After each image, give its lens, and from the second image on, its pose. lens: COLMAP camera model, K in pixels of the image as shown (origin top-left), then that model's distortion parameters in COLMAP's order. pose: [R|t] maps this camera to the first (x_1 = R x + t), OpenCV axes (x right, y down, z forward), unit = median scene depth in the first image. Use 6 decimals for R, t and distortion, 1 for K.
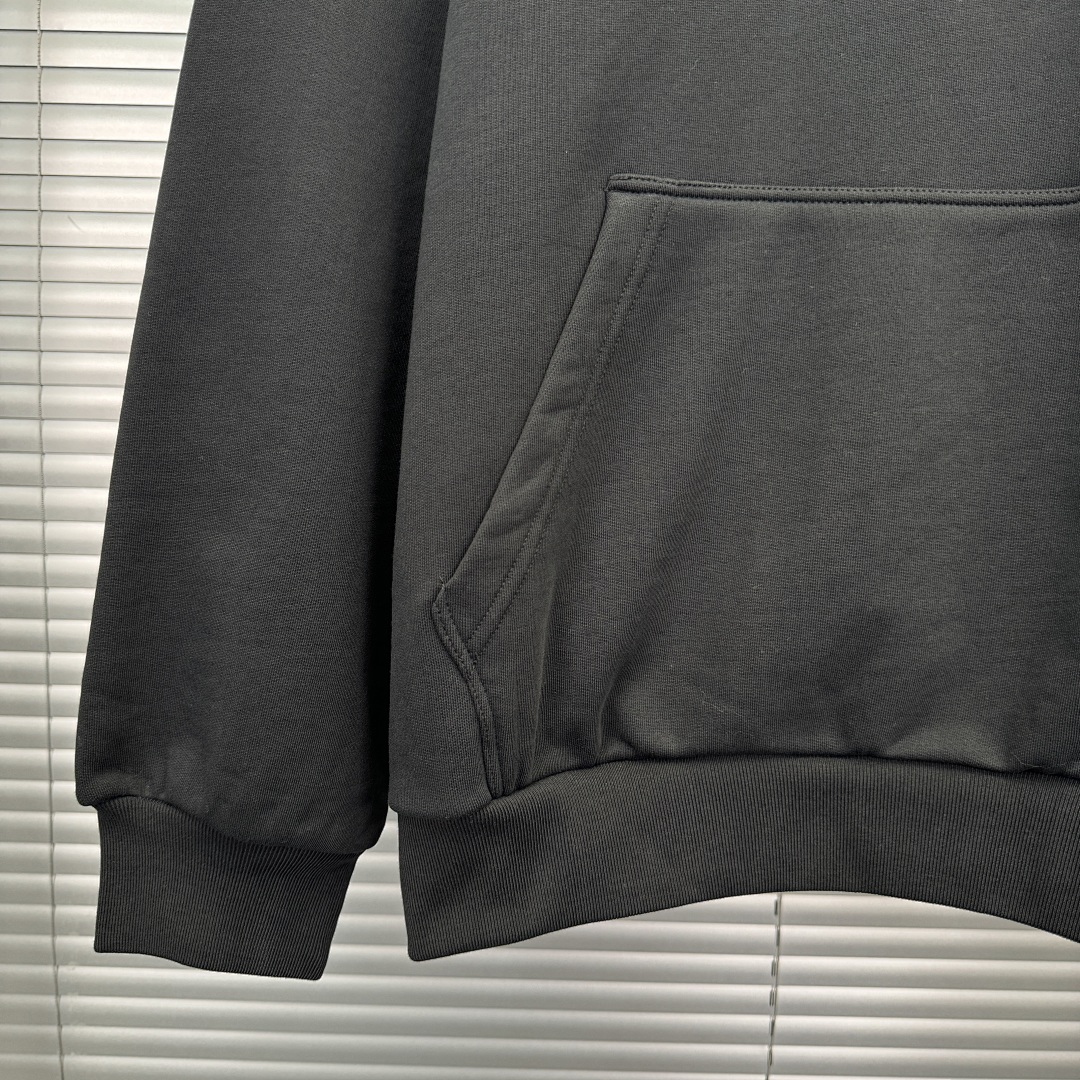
lens RADIAL K [[1064.9, 0, 540.8], [0, 1064.9, 520.0], [0, 0, 1]] dist [0.202099, -0.425947]
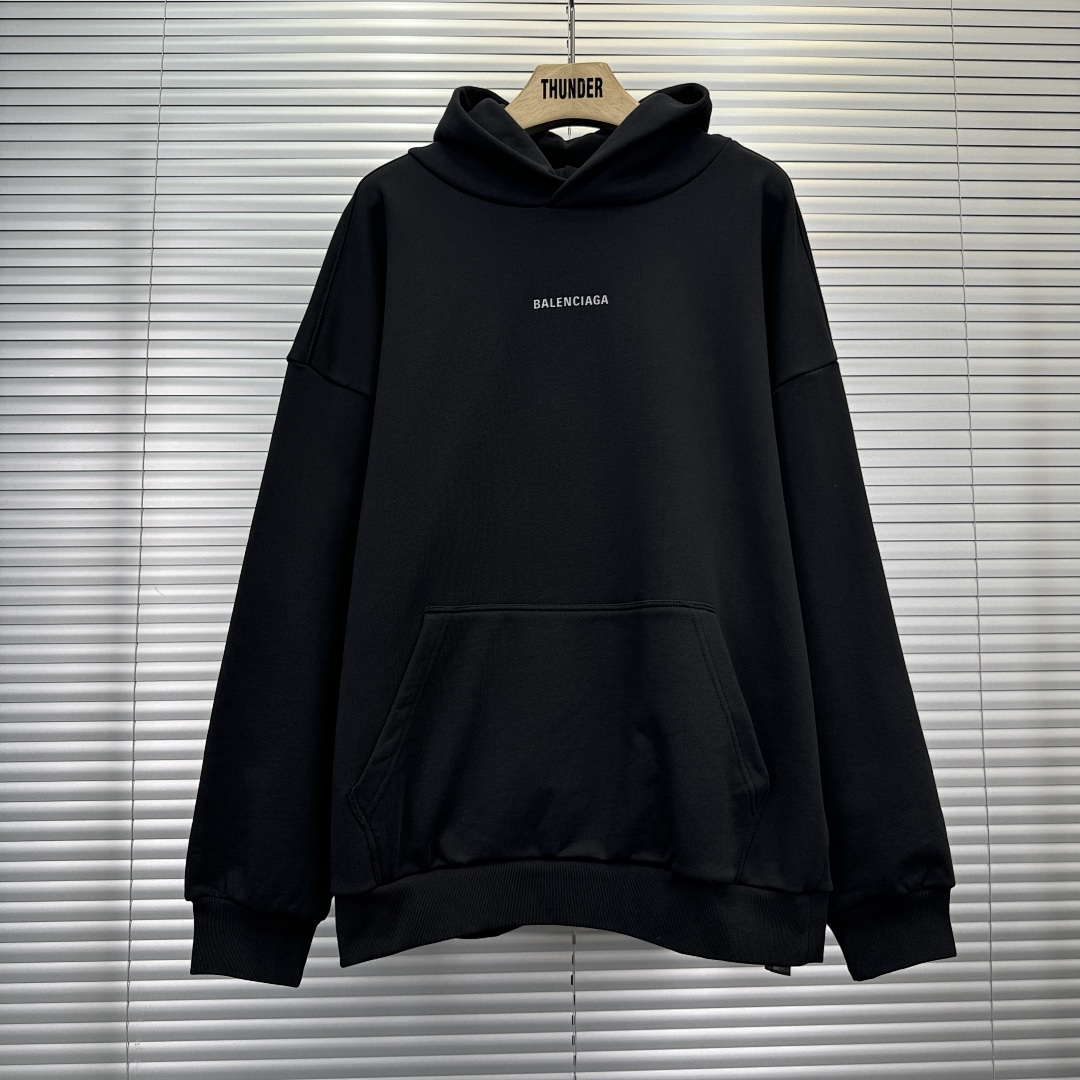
lens RADIAL K [[1064.9, 0, 540.8], [0, 1064.9, 520.0], [0, 0, 1]] dist [0.202099, -0.425947]
pose [[0.998710, -0.032604, 0.038927, 0.225093], [0.038955, 0.983708, -0.175504, -0.075910], [-0.032571, 0.176794, 0.983709, -1.322698]]
